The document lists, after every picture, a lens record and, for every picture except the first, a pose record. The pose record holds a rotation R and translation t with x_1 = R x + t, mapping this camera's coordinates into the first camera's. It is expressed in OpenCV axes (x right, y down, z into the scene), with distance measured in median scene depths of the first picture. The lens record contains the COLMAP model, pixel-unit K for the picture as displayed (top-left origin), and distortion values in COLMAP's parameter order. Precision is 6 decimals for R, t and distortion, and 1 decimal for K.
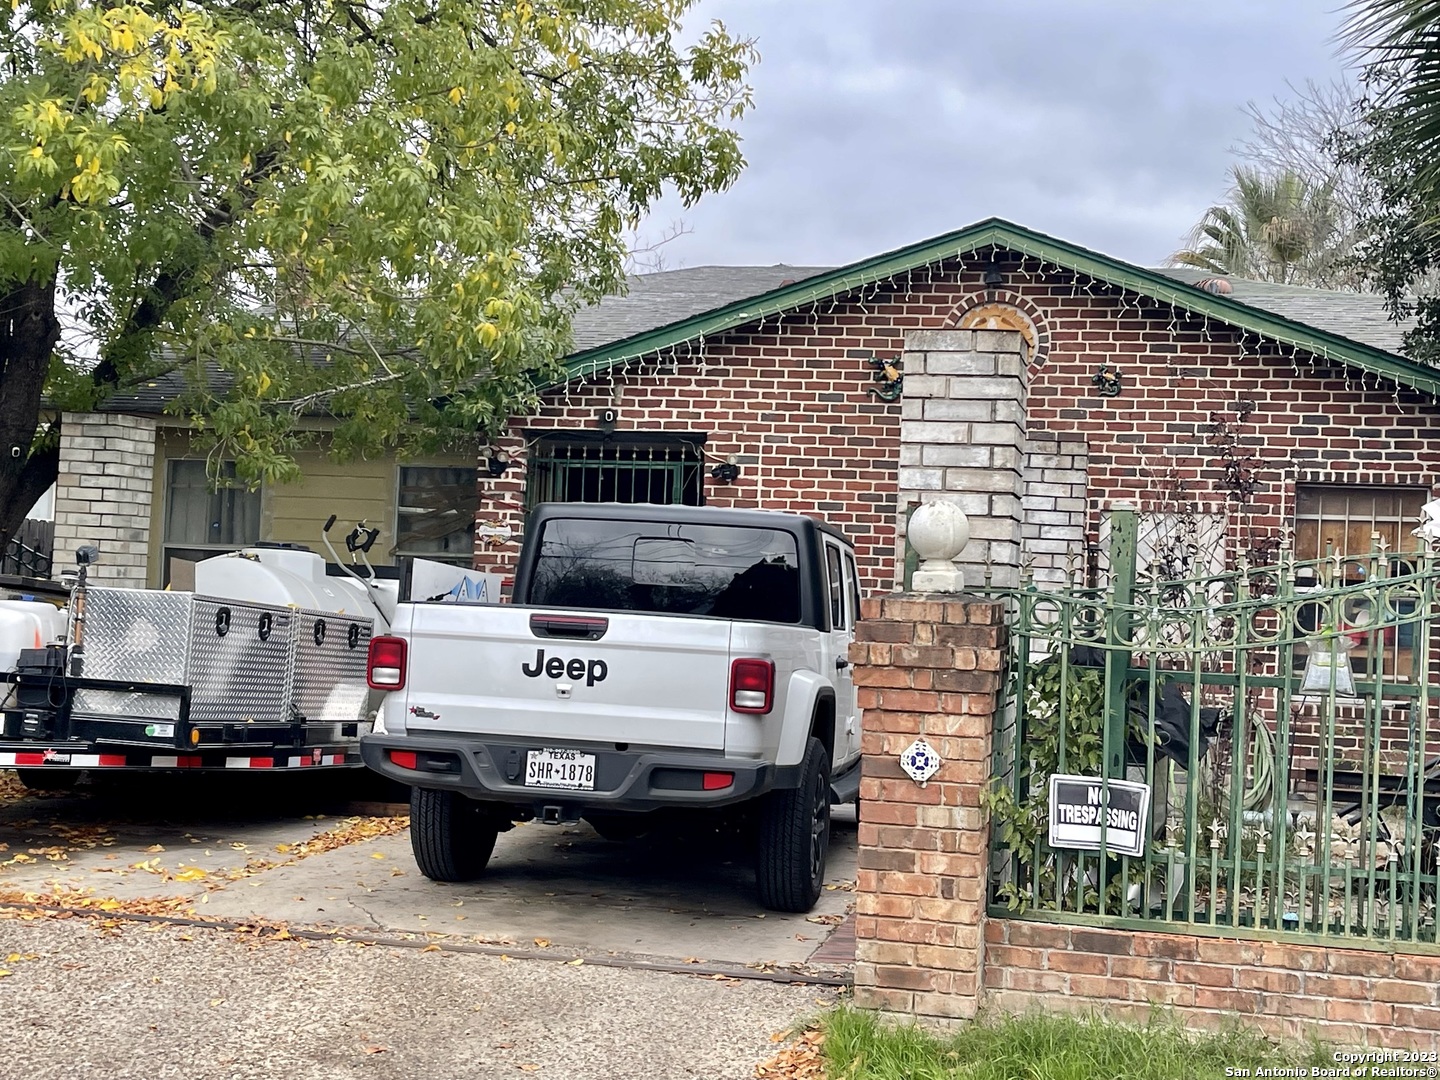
lens RADIAL K [[2073.6, 0, 718.5], [0, 2073.6, 571.0], [0, 0, 1]] dist [0.246589, -0.663398]
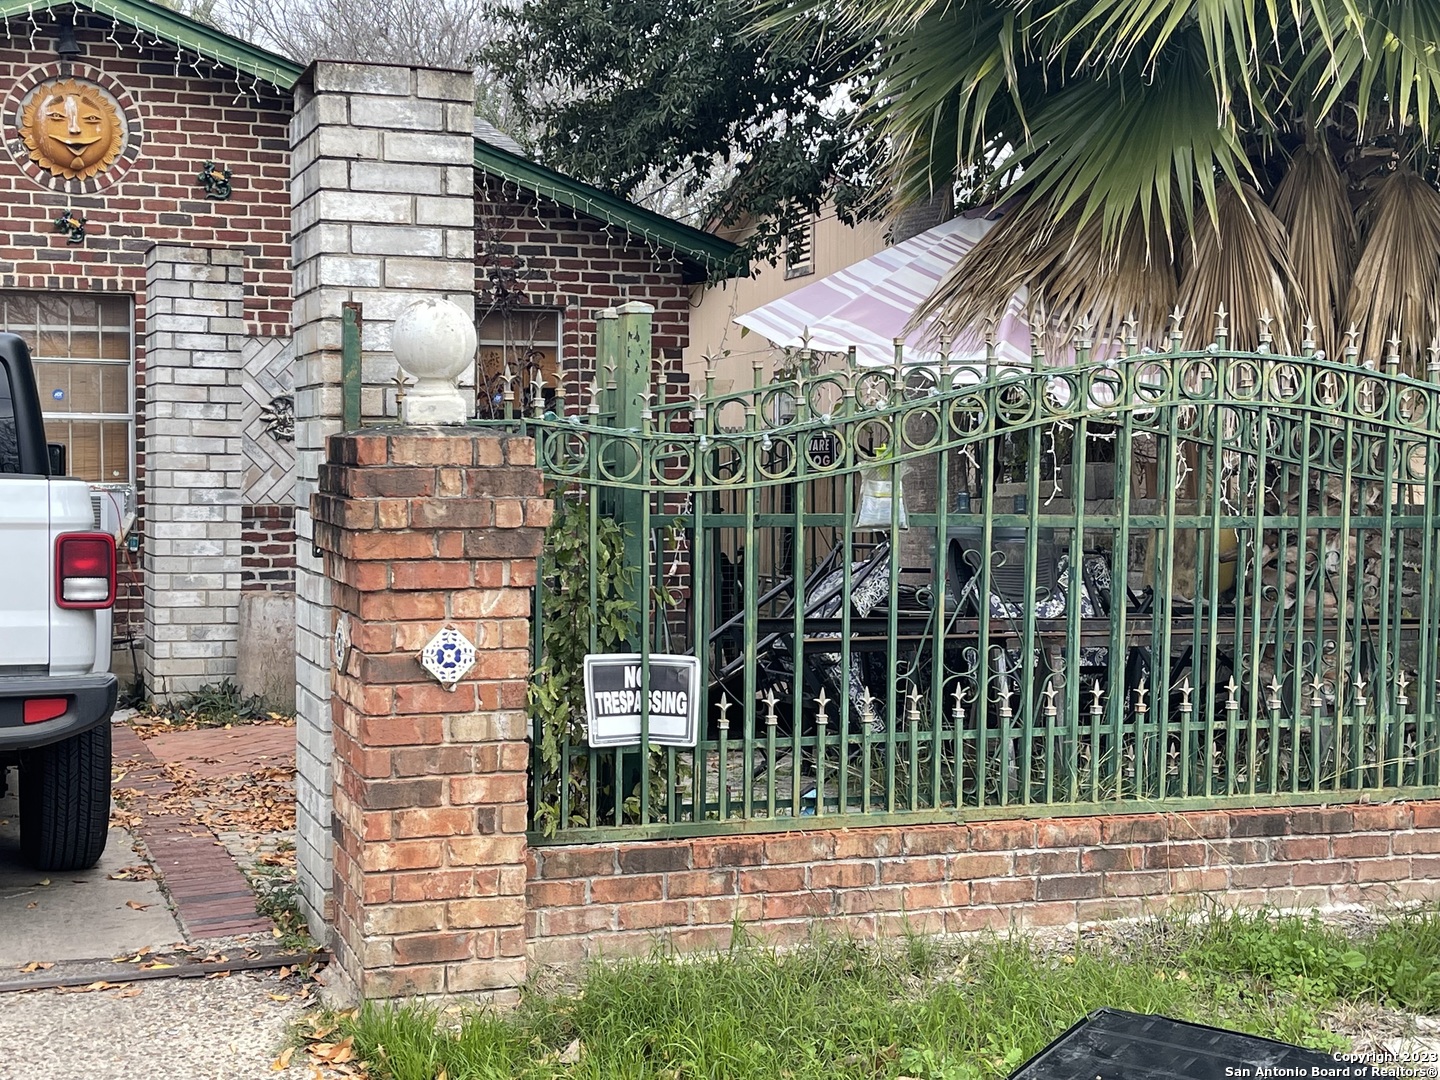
lens RADIAL K [[2073.6, 0, 718.5], [0, 2073.6, 571.0], [0, 0, 1]] dist [0.246589, -0.663398]
pose [[0.850176, -0.070582, 0.521747, -0.198085], [0.031321, 0.995998, 0.083703, 0.003056], [-0.525567, -0.054821, 0.848984, 0.320711]]
